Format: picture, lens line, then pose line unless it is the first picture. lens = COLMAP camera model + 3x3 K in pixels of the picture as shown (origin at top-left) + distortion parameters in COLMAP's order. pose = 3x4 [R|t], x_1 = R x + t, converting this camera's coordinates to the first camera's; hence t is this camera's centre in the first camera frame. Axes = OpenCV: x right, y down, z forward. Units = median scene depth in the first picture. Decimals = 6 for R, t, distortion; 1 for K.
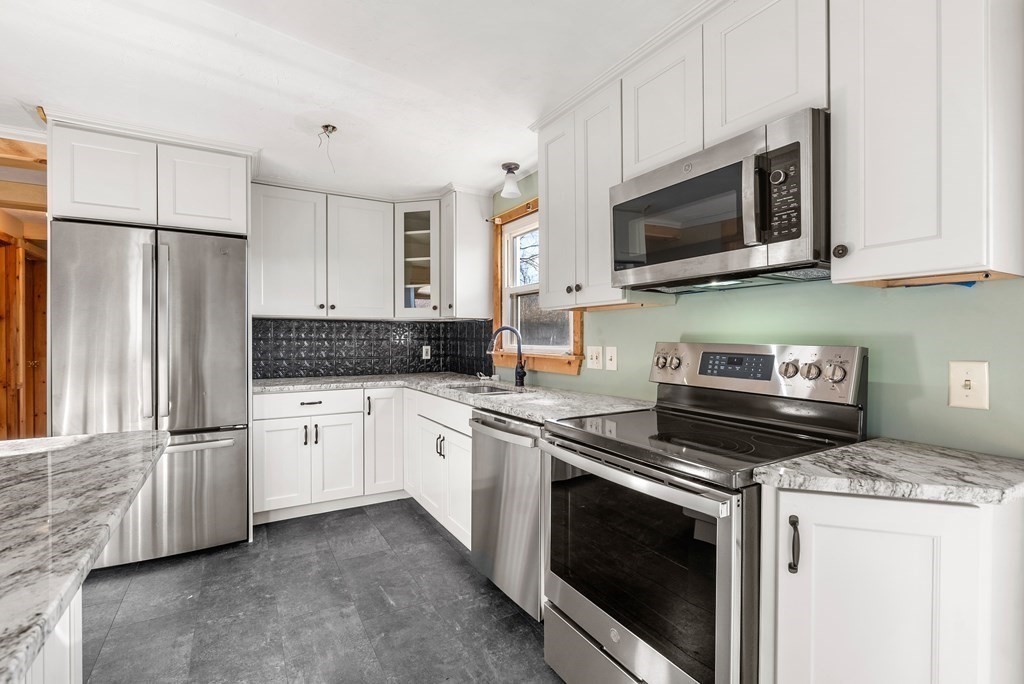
lens RADIAL K [[471.1, 0, 509.2], [0, 471.1, 340.3], [0, 0, 1]] dist [-0.005579, 0.003914]
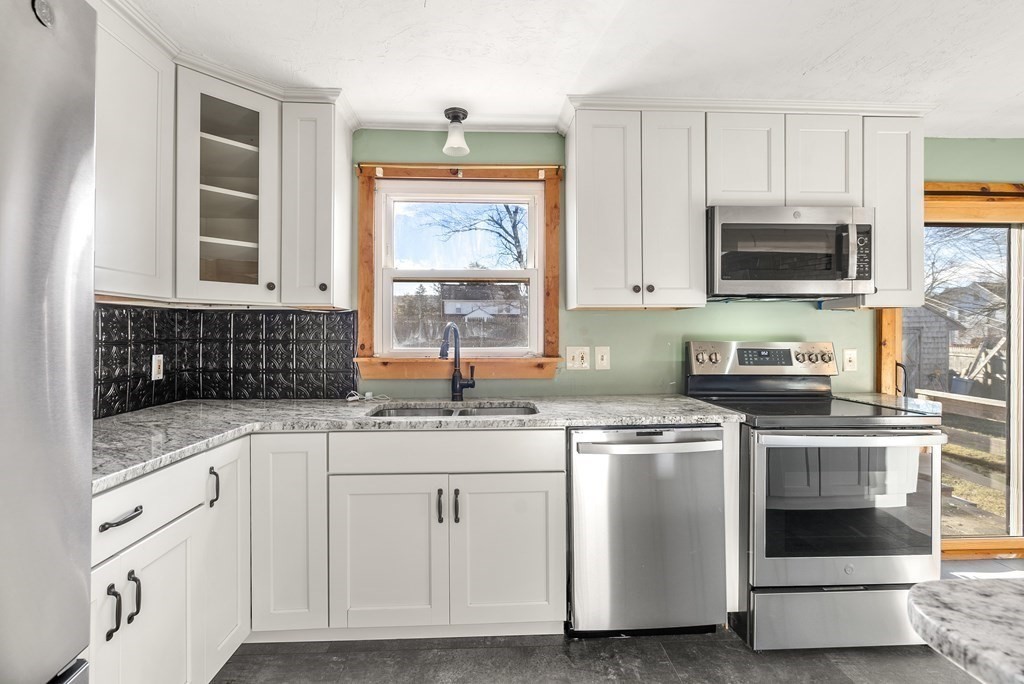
lens RADIAL K [[471.1, 0, 509.3], [0, 471.1, 330.0], [0, 0, 1]] dist [-0.005579, 0.003914]
pose [[0.459225, 0.009120, 0.888273, -0.630189], [0.006454, 0.999887, -0.013603, -0.007615], [-0.888297, 0.011980, 0.459114, 0.572663]]
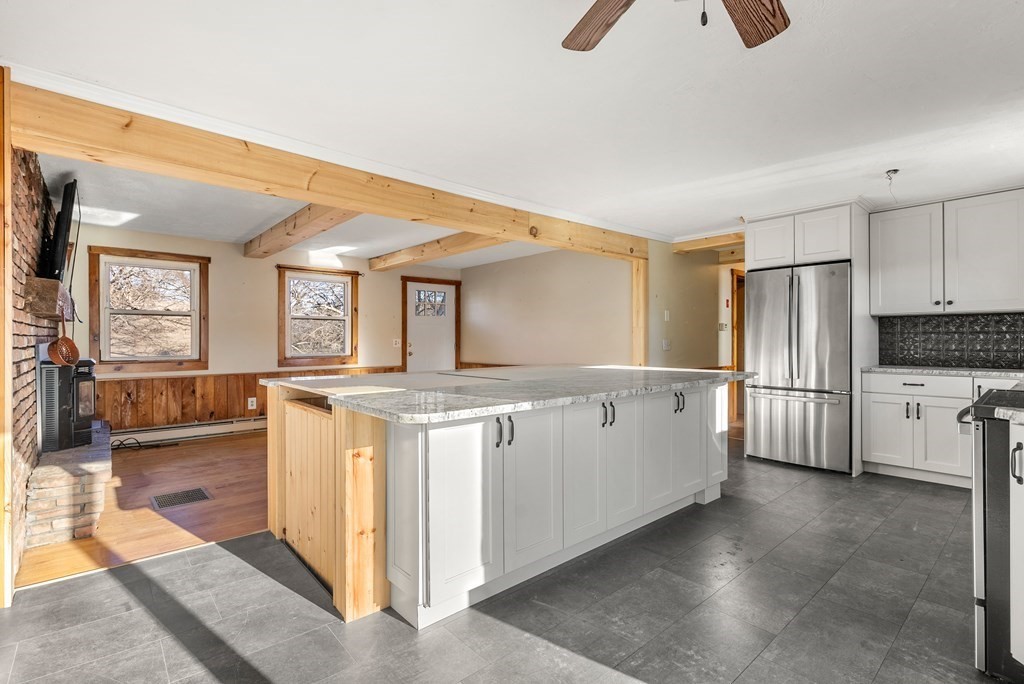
lens RADIAL K [[471.1, 0, 510.2], [0, 471.1, 344.1], [0, 0, 1]] dist [-0.005579, 0.003914]
pose [[0.192345, 0.007176, -0.981301, 0.576760], [-0.005246, 0.999966, 0.006284, 0.028157], [0.981313, 0.003939, 0.192376, -0.253990]]
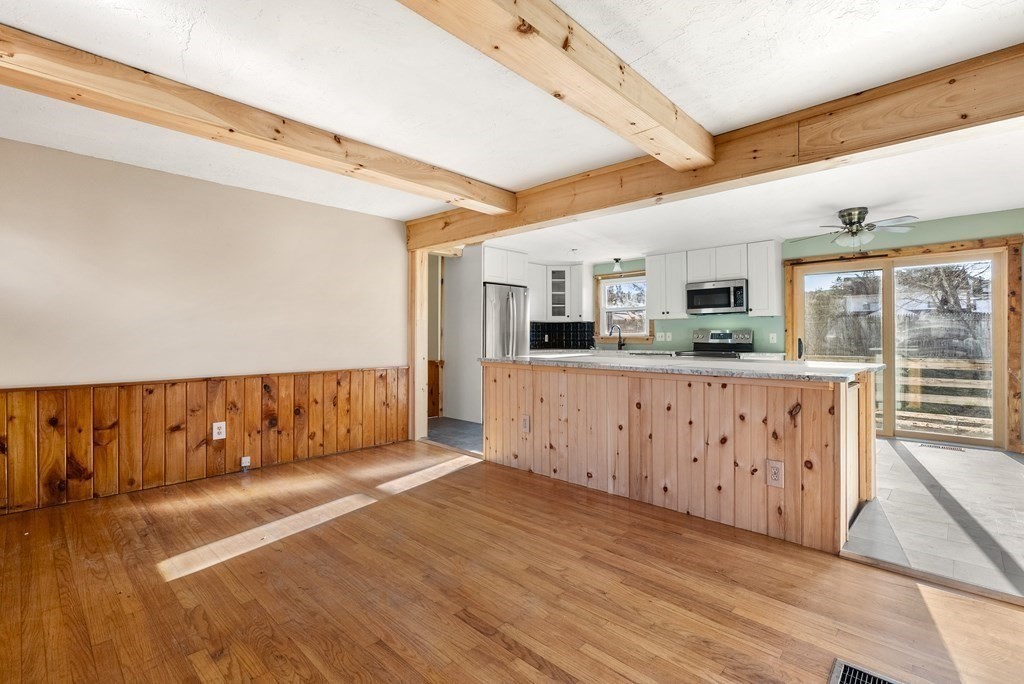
lens RADIAL K [[471.1, 0, 512.4], [0, 471.1, 332.5], [0, 0, 1]] dist [-0.005579, 0.003914]
pose [[0.959965, 0.004021, 0.280090, -1.187513], [0.000230, 0.999885, -0.015140, 0.044452], [-0.280119, 0.014598, 0.959854, -1.165509]]
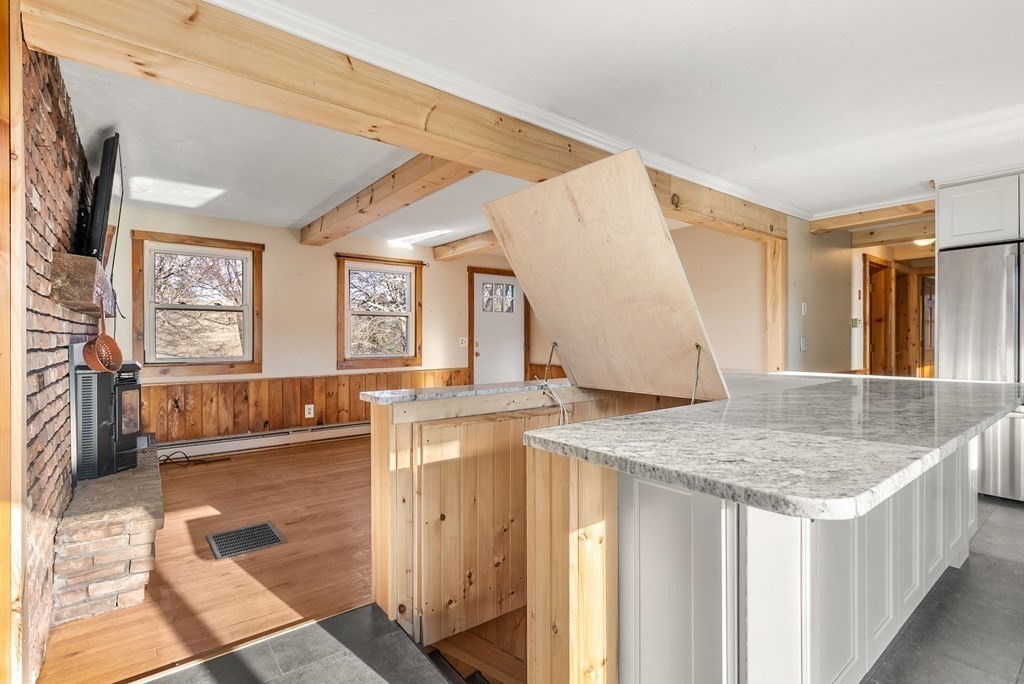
lens RADIAL K [[471.1, 0, 509.0], [0, 471.1, 343.3], [0, 0, 1]] dist [-0.005579, 0.003914]
pose [[0.141620, 0.007972, -0.989889, 0.261900], [-0.004251, 0.999963, 0.007445, 0.029505], [0.989912, 0.003154, 0.141648, -0.449050]]
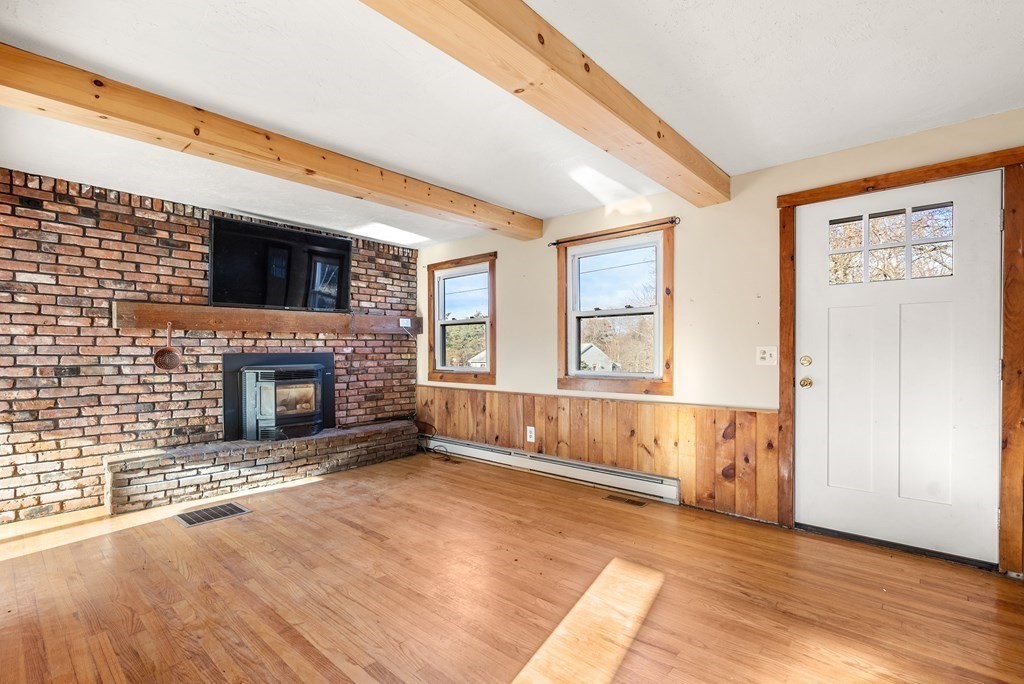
lens RADIAL K [[471.1, 0, 513.7], [0, 471.1, 355.8], [0, 0, 1]] dist [-0.005579, 0.003914]
pose [[-0.949540, 0.001657, -0.313642, -1.024339], [-0.002693, 0.999906, 0.013435, 0.028393], [0.313634, 0.013602, -0.949446, 0.444368]]
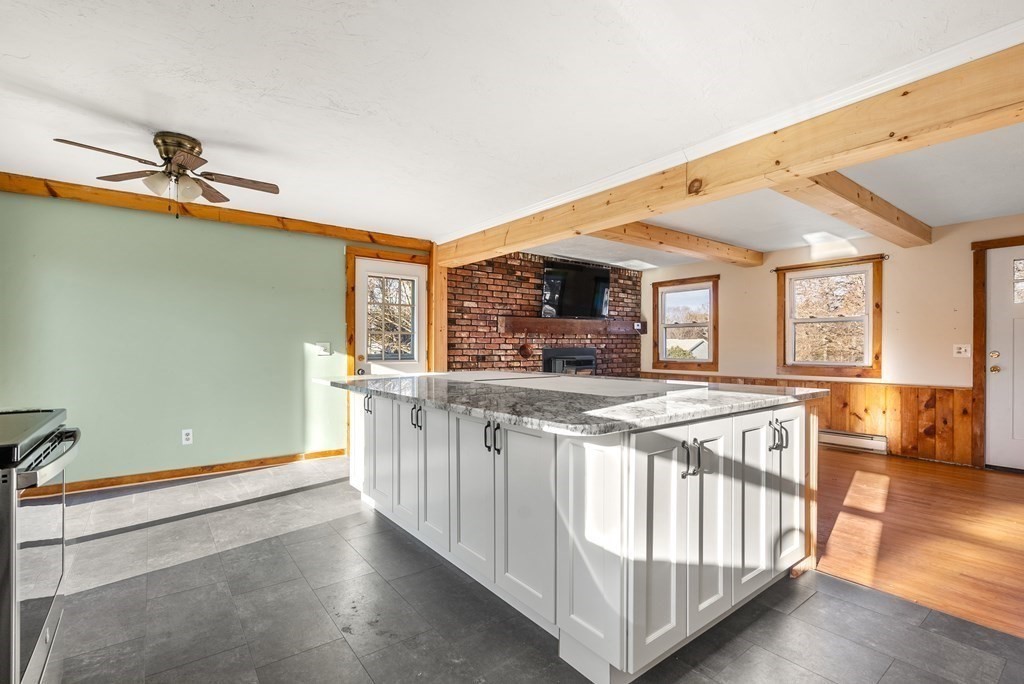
lens RADIAL K [[471.1, 0, 516.7], [0, 471.1, 348.7], [0, 0, 1]] dist [-0.005579, 0.003914]
pose [[-0.990853, -0.002371, -0.134928, -0.262281], [-0.003727, 0.999945, 0.009801, 0.024555], [0.134898, 0.010214, -0.990807, 0.936387]]
